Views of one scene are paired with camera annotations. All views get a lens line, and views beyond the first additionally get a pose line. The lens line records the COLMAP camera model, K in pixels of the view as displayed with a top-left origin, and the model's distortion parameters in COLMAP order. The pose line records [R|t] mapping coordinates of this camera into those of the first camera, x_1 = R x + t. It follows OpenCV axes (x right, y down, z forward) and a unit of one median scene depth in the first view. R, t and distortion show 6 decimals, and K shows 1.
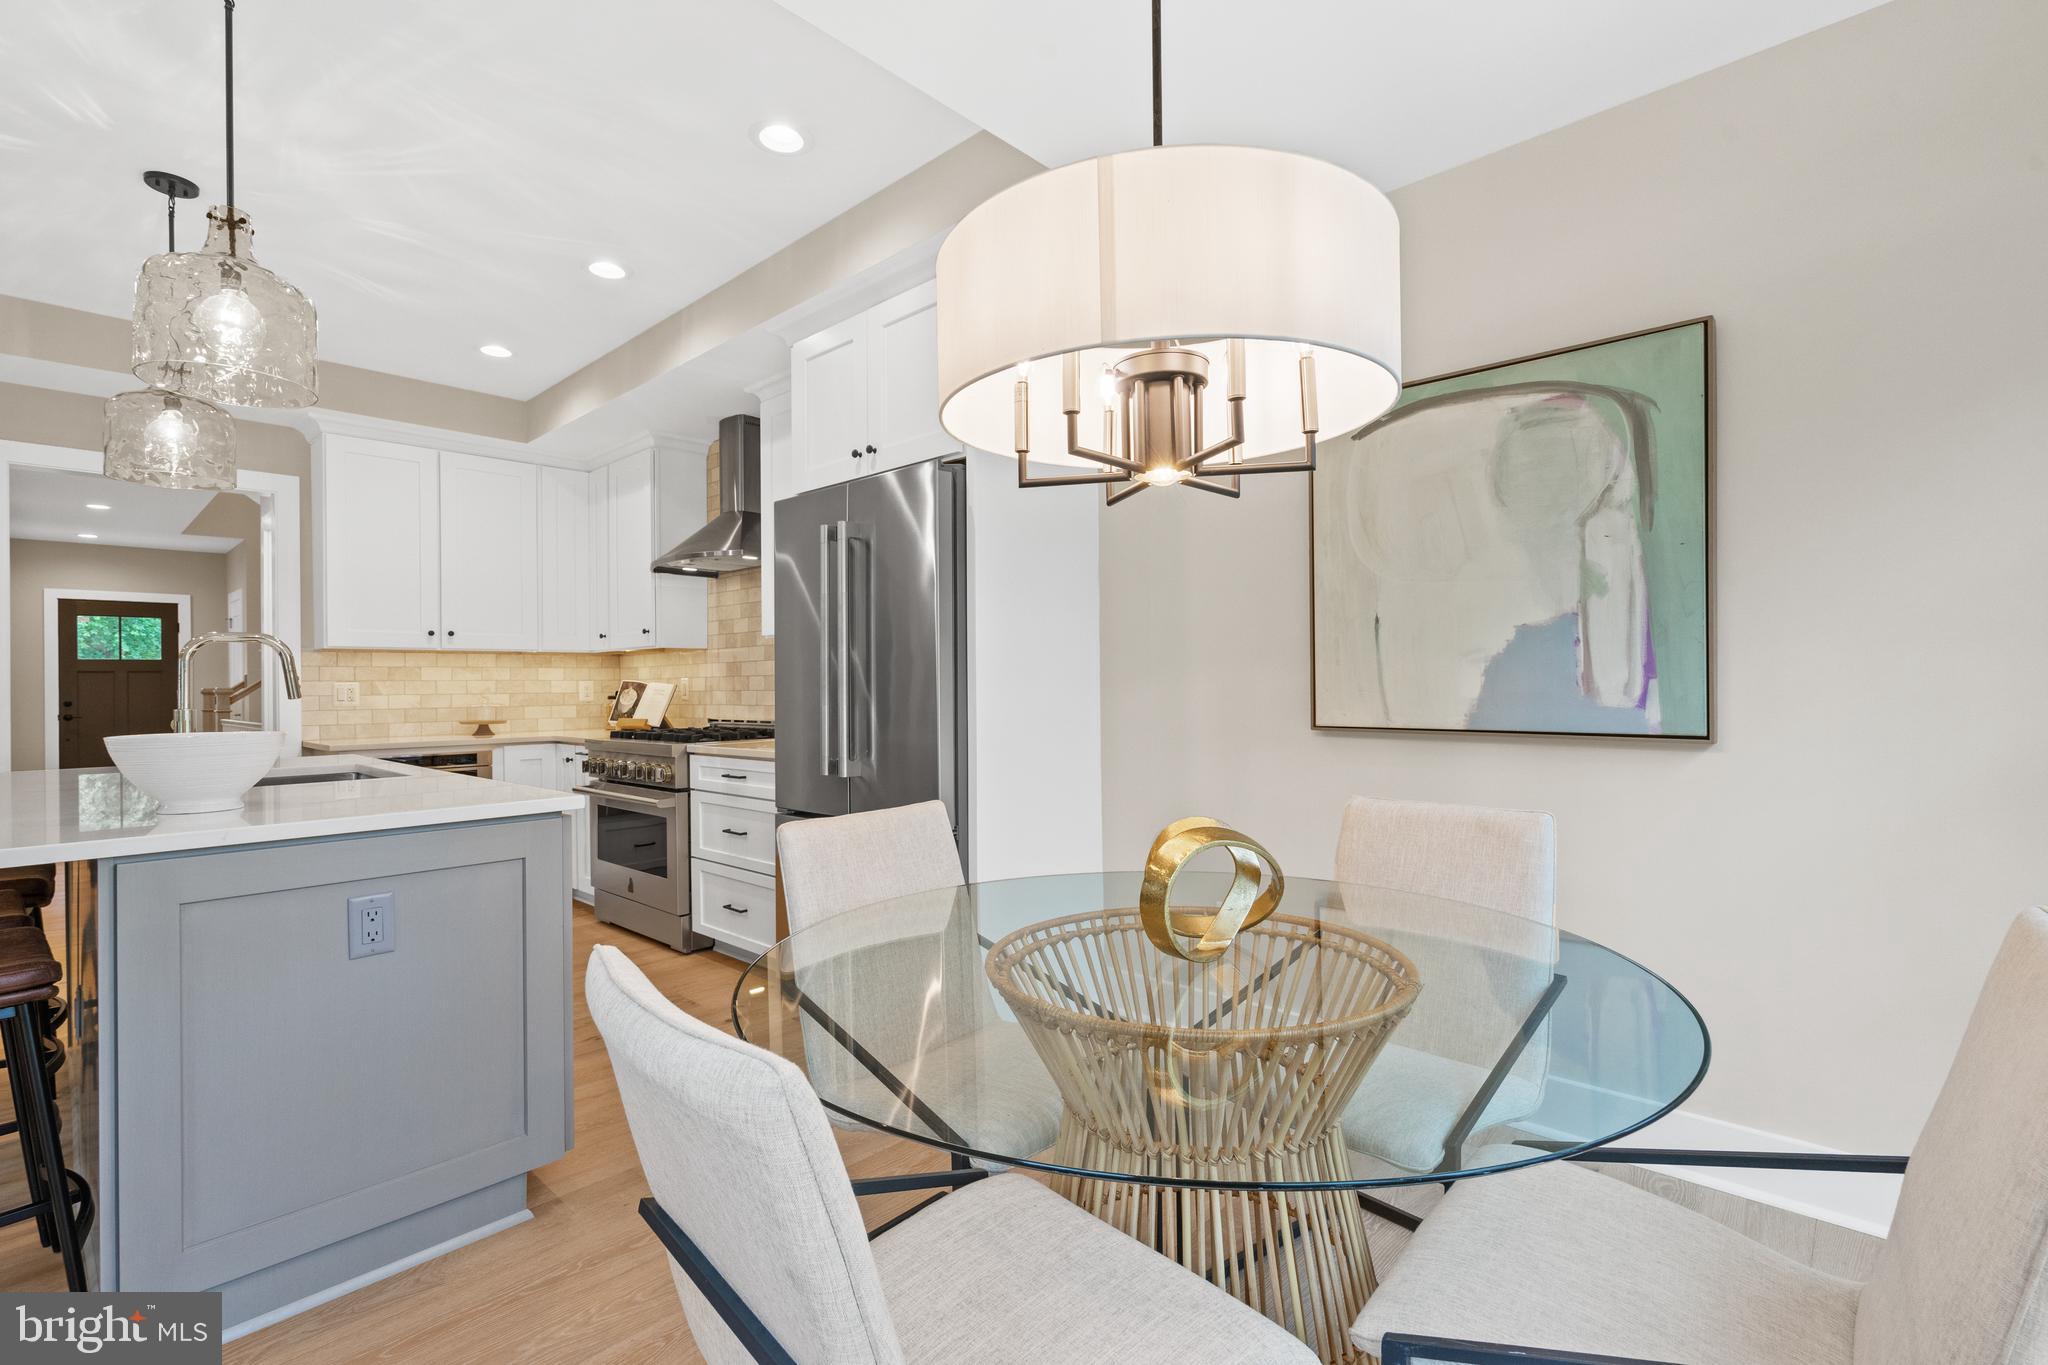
lens RADIAL K [[925.5, 0, 1016.2], [0, 925.5, 683.9], [0, 0, 1]] dist [-0.000273, 0.000036]
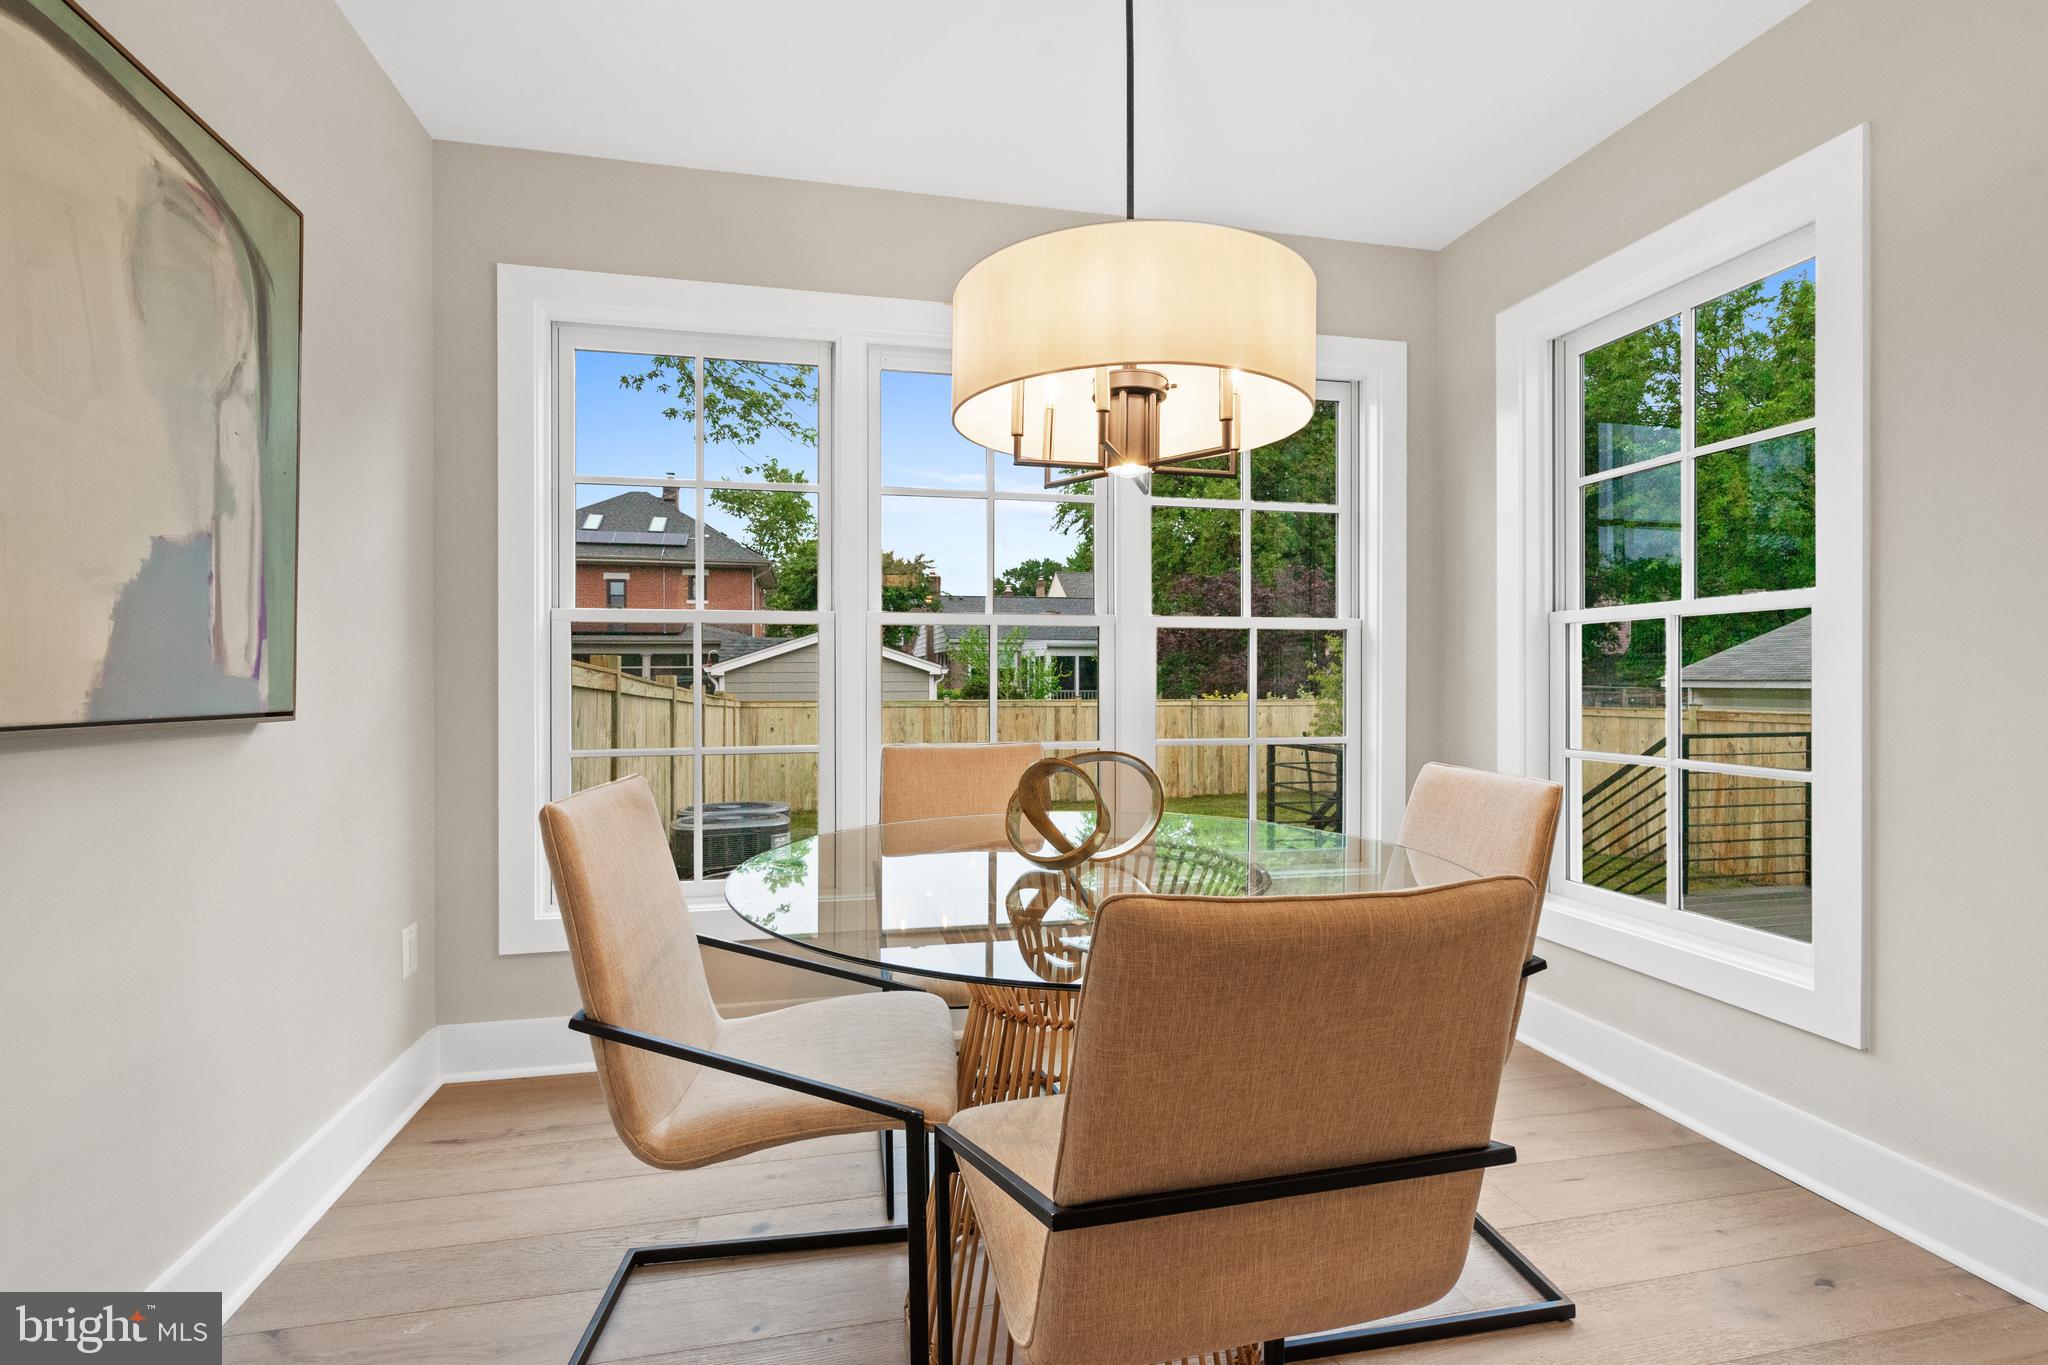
lens RADIAL K [[925.5, 0, 1016.2], [0, 925.5, 683.9], [0, 0, 1]] dist [-0.000273, 0.000036]
pose [[-0.830916, 0.007362, 0.556350, -0.241350], [0.007819, 0.999968, -0.001555, 0.036009], [-0.556344, 0.003058, -0.830947, 1.232106]]
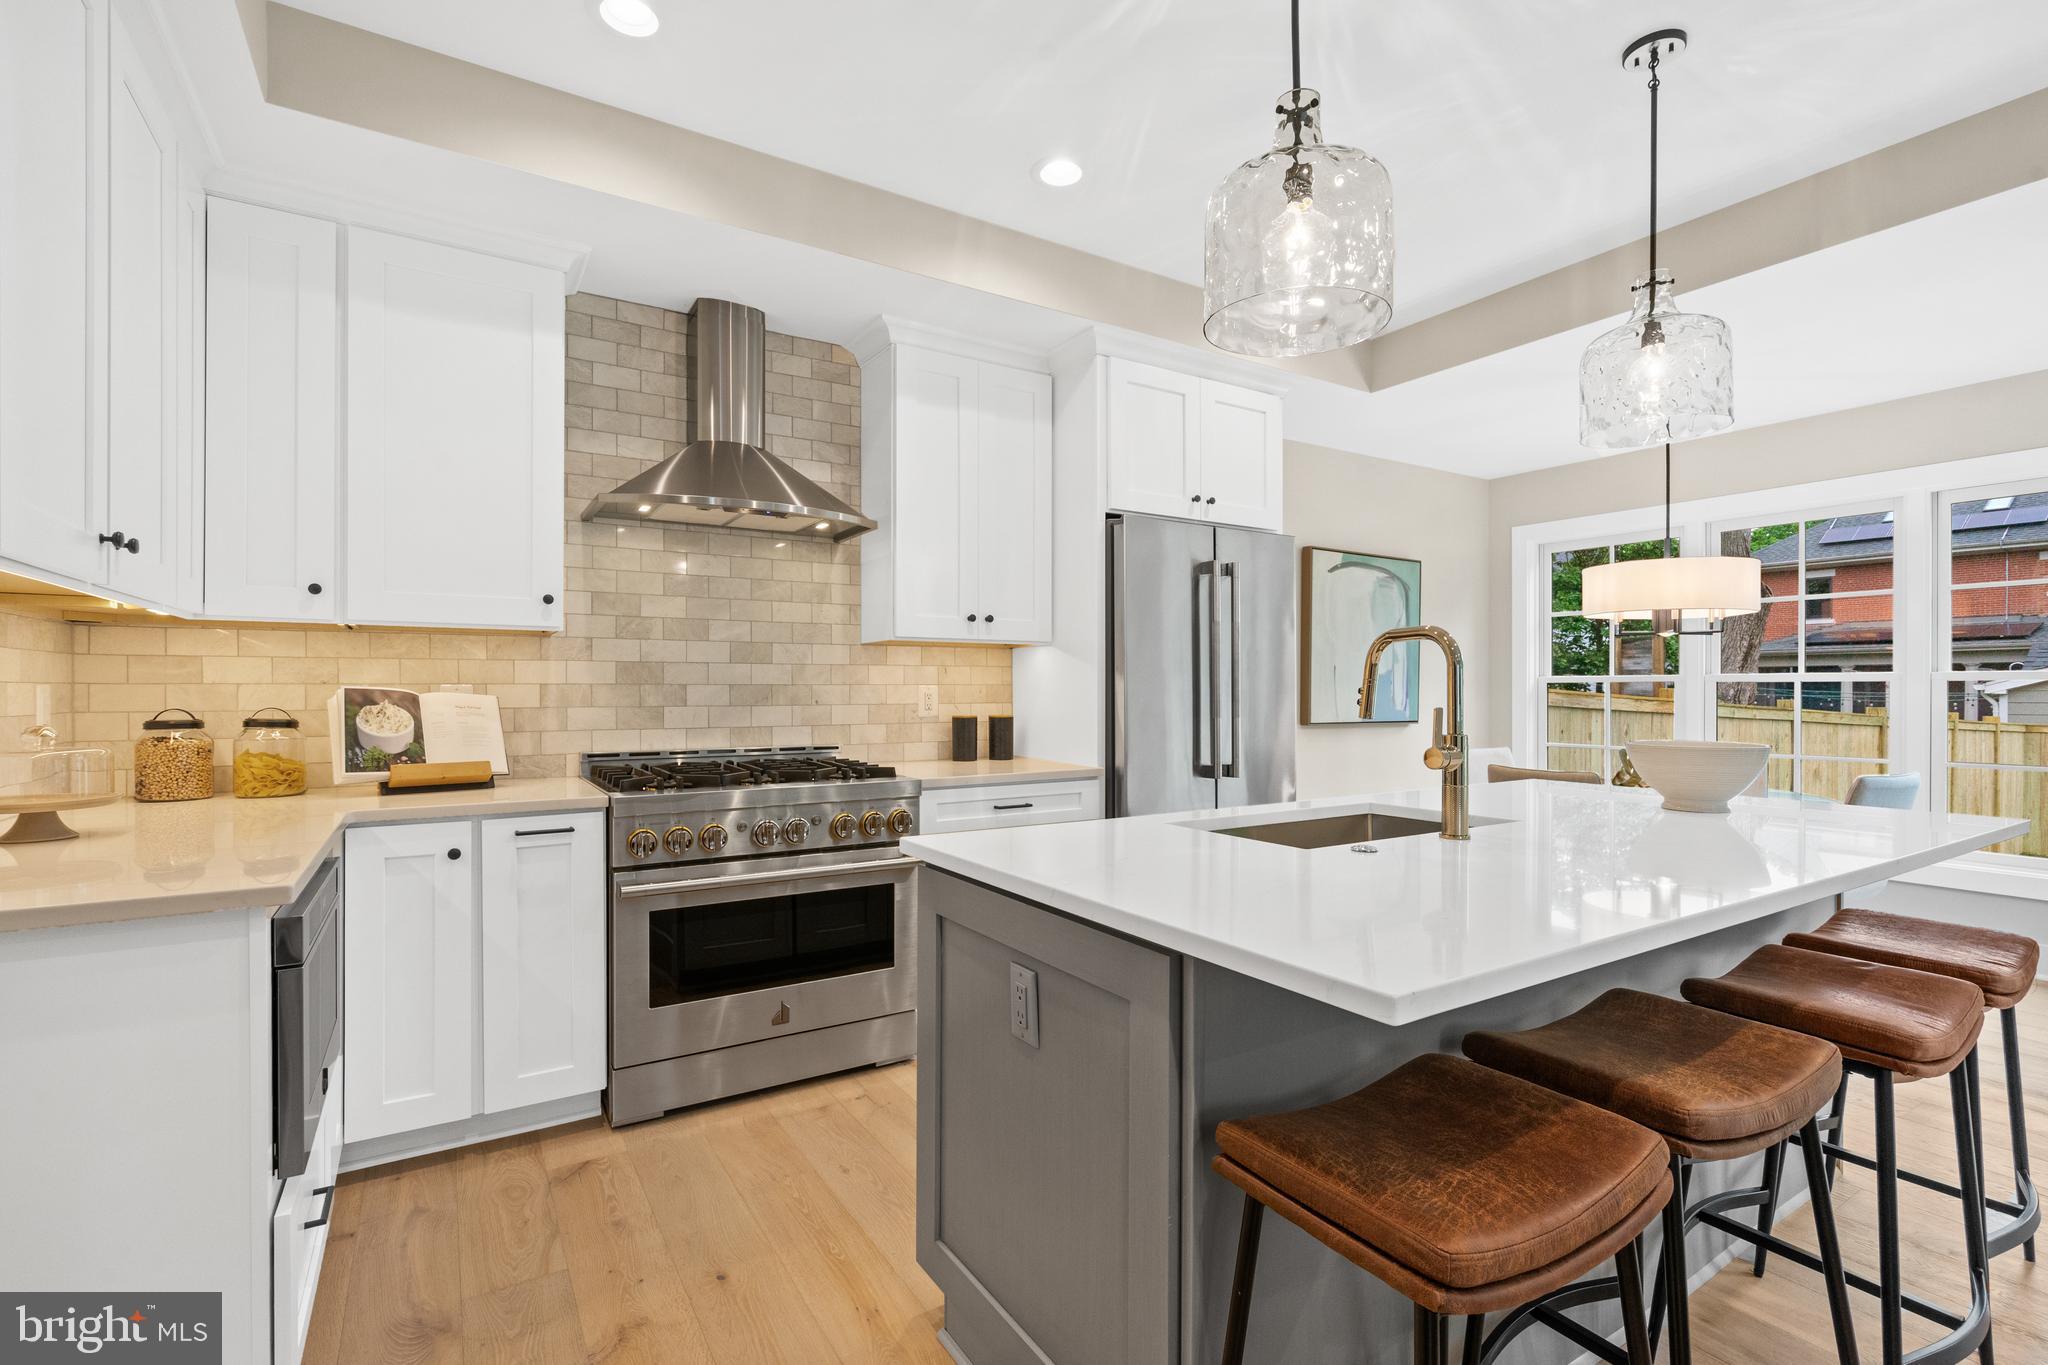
lens RADIAL K [[925.5, 0, 1016.2], [0, 925.5, 683.9], [0, 0, 1]] dist [-0.000273, 0.000036]
pose [[0.247710, 0.016571, 0.968692, -1.931884], [-0.004422, 0.999863, -0.015973, -0.000128], [-0.968824, -0.000327, 0.247749, 1.345503]]
